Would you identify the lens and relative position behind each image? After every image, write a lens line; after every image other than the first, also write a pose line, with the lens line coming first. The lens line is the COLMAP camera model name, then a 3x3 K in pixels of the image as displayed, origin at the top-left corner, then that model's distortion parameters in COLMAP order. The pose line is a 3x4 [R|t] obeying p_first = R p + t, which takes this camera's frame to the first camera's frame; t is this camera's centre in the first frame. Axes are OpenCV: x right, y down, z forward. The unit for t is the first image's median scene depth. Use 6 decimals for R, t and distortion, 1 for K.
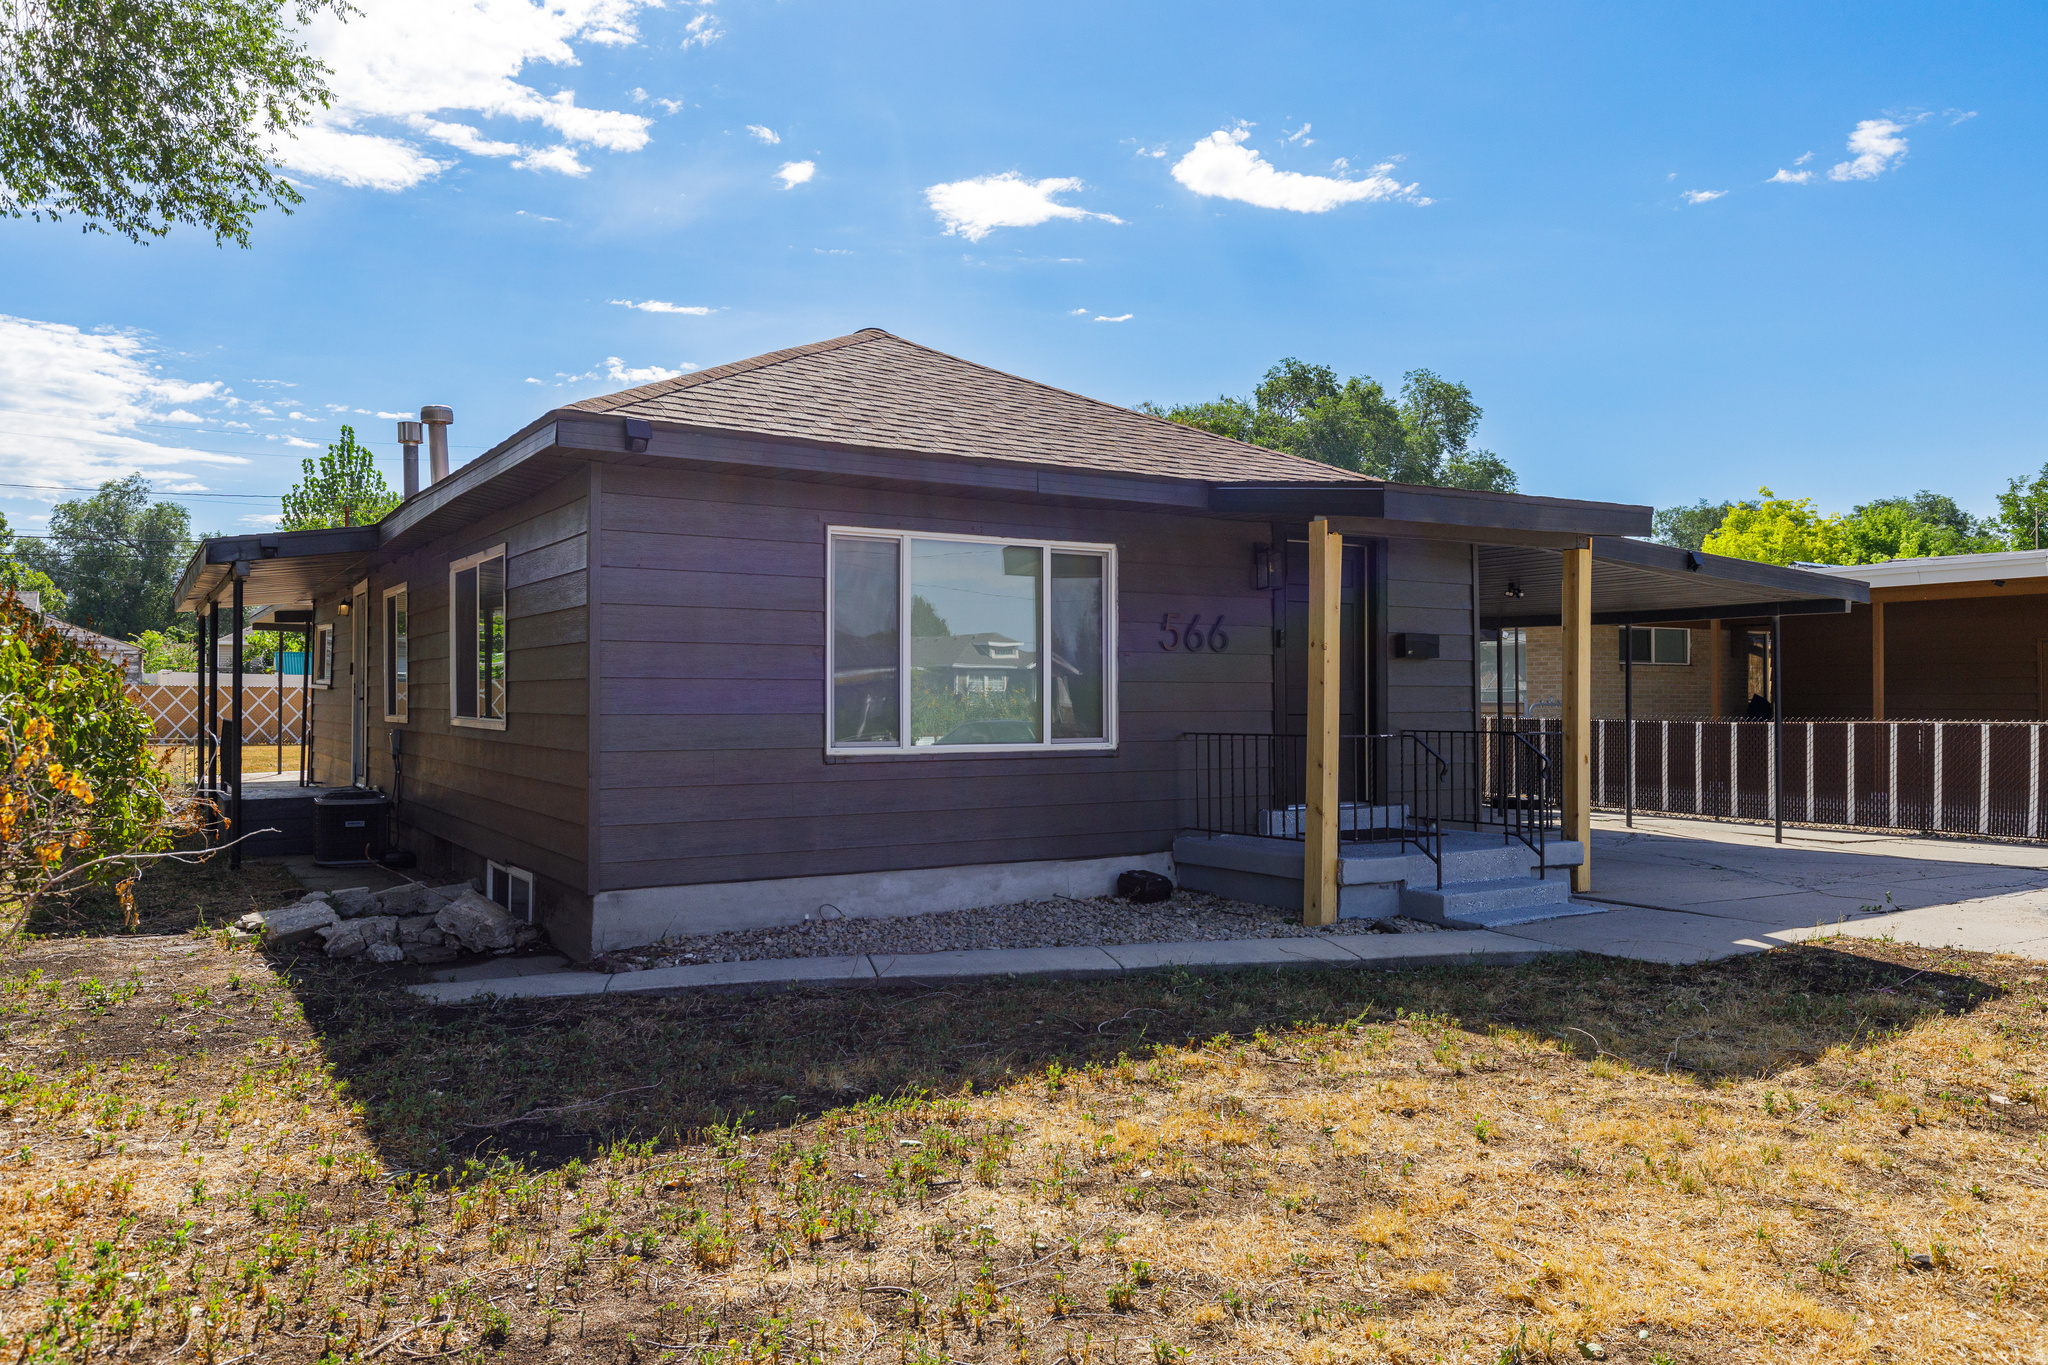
lens RADIAL K [[1785.8, 0, 1023.2], [0, 1785.8, 684.8], [0, 0, 1]] dist [0.003349, 0.000555]
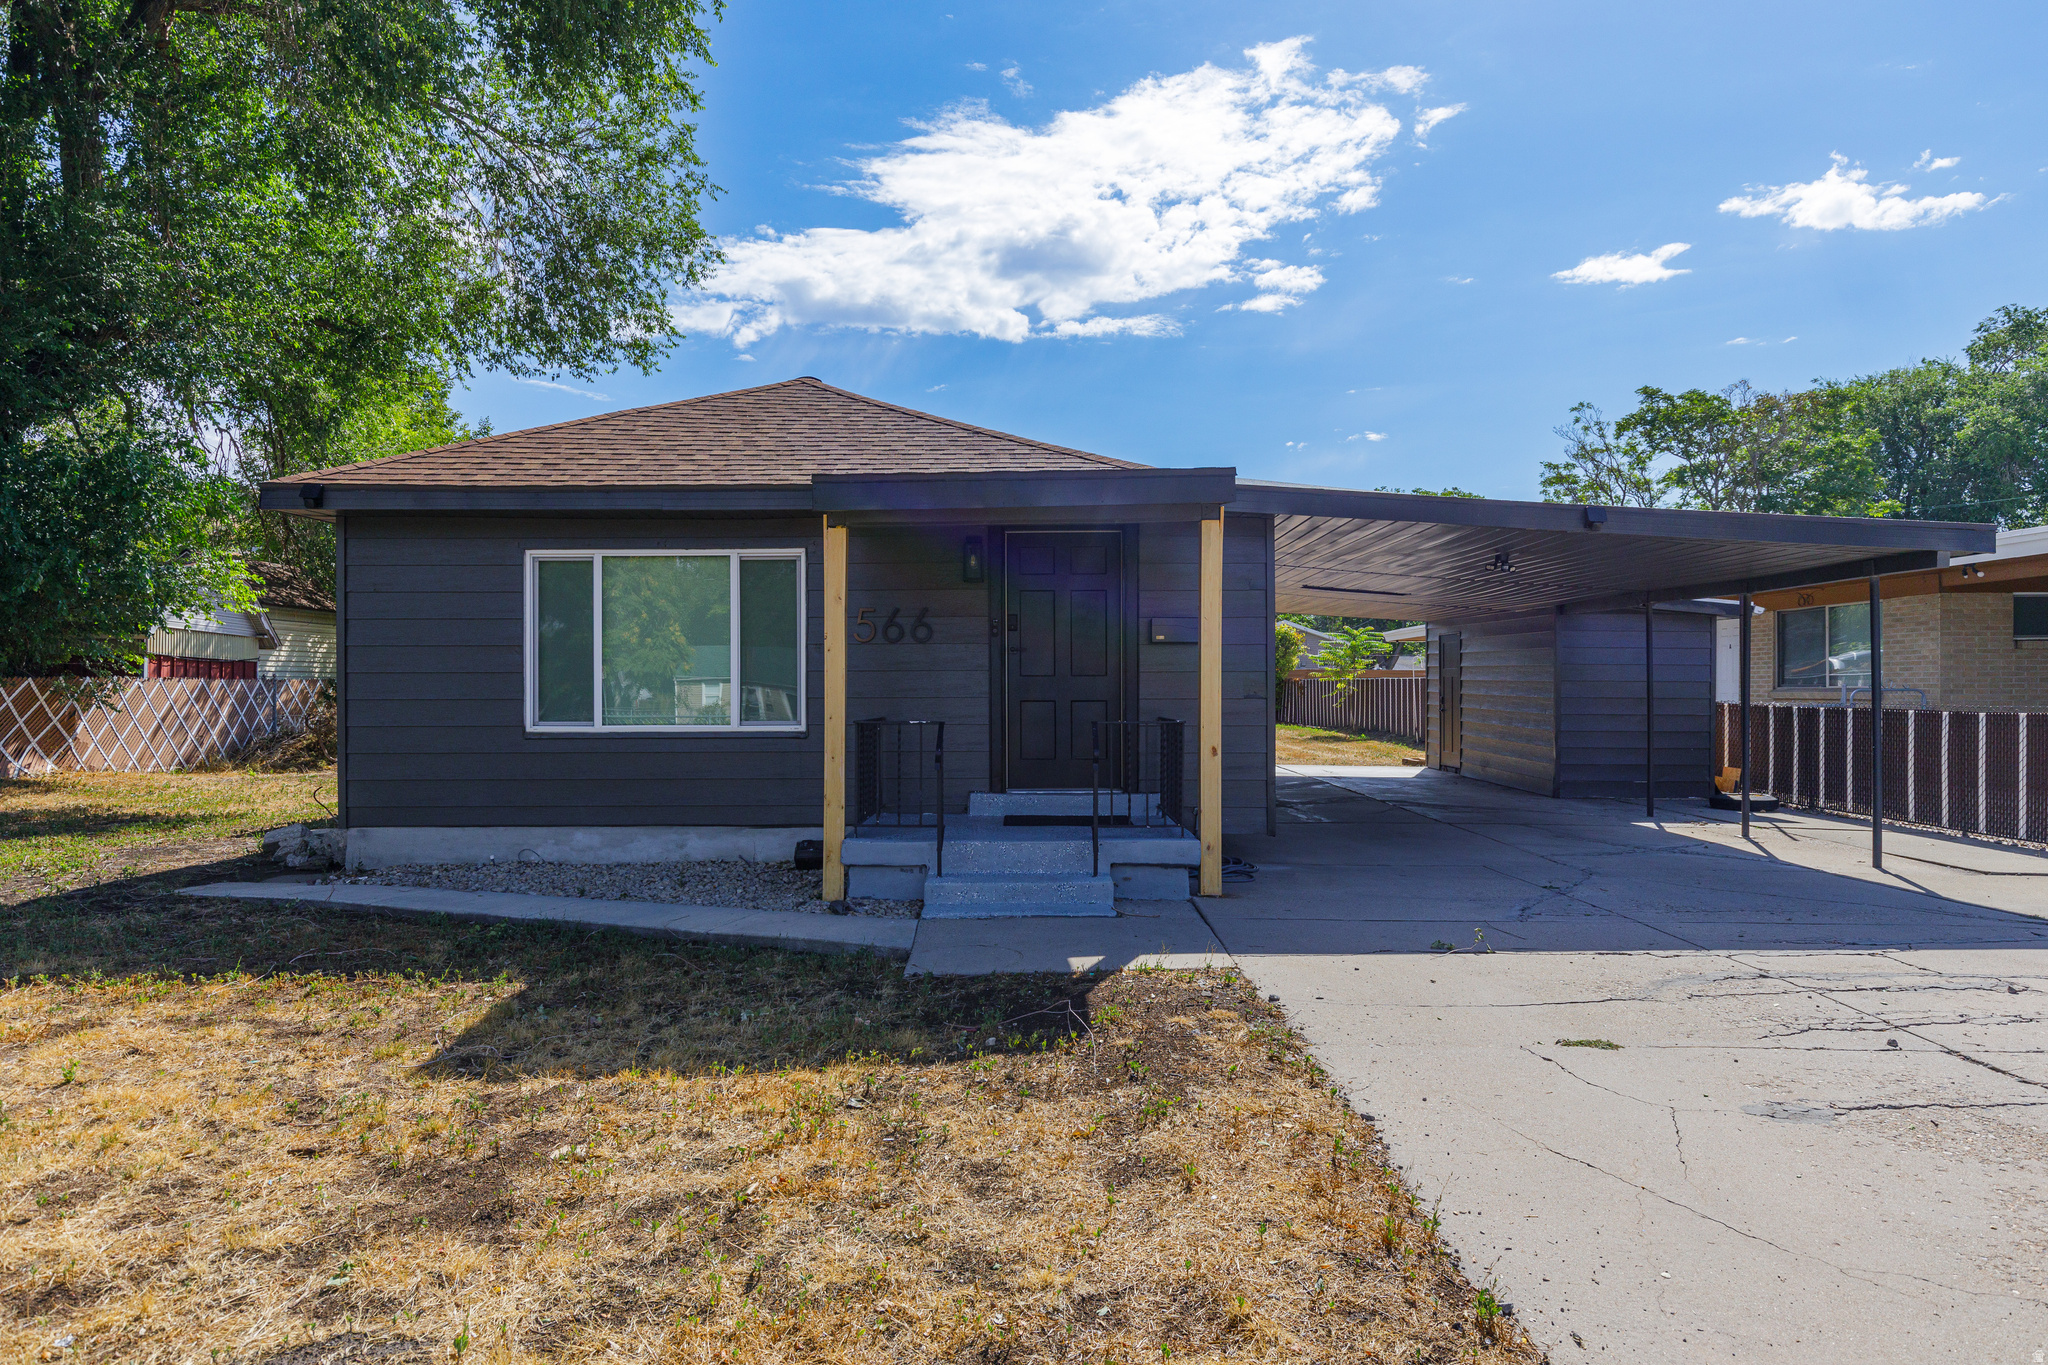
lens RADIAL K [[1232.9, 0, 1025.2], [0, 1232.9, 684.8], [0, 0, 1]] dist [-0.021366, 0.003121]
pose [[0.805770, -0.007912, -0.592176, 0.601548], [0.007389, 0.999967, -0.003306, 0.009996], [0.592183, -0.001712, 0.805802, 0.440453]]
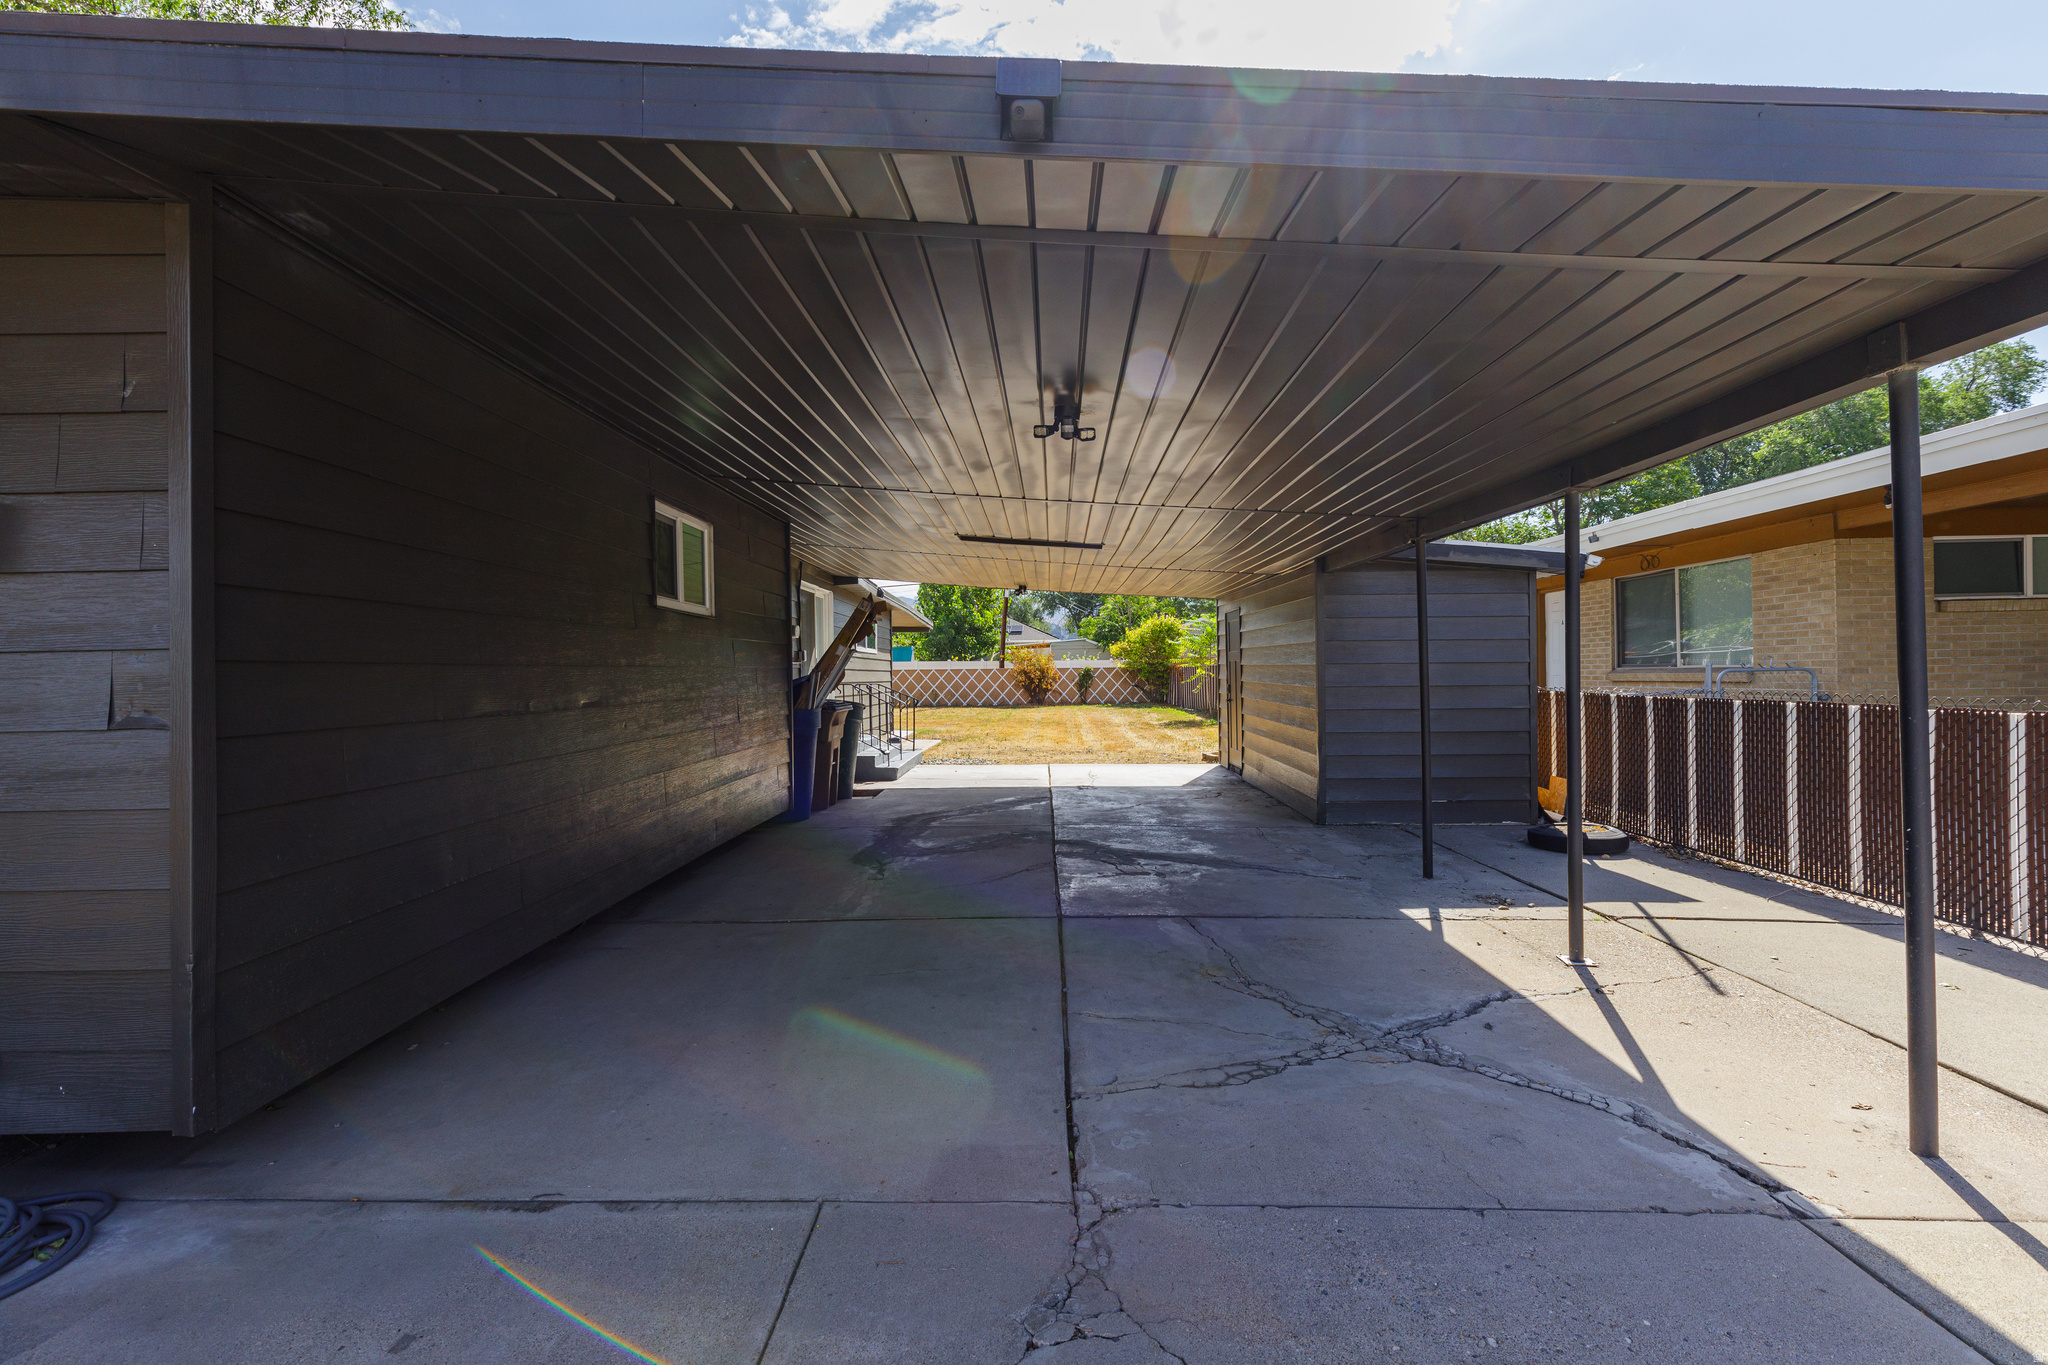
lens RADIAL K [[1039.9, 0, 1022.0], [0, 1039.9, 678.5], [0, 0, 1]] dist [0.003450, -0.000053]
pose [[0.827482, -0.017627, -0.561215, 0.539324], [0.022802, 0.999738, 0.002220, 0.009738], [0.561029, -0.014633, 0.827667, 1.082118]]
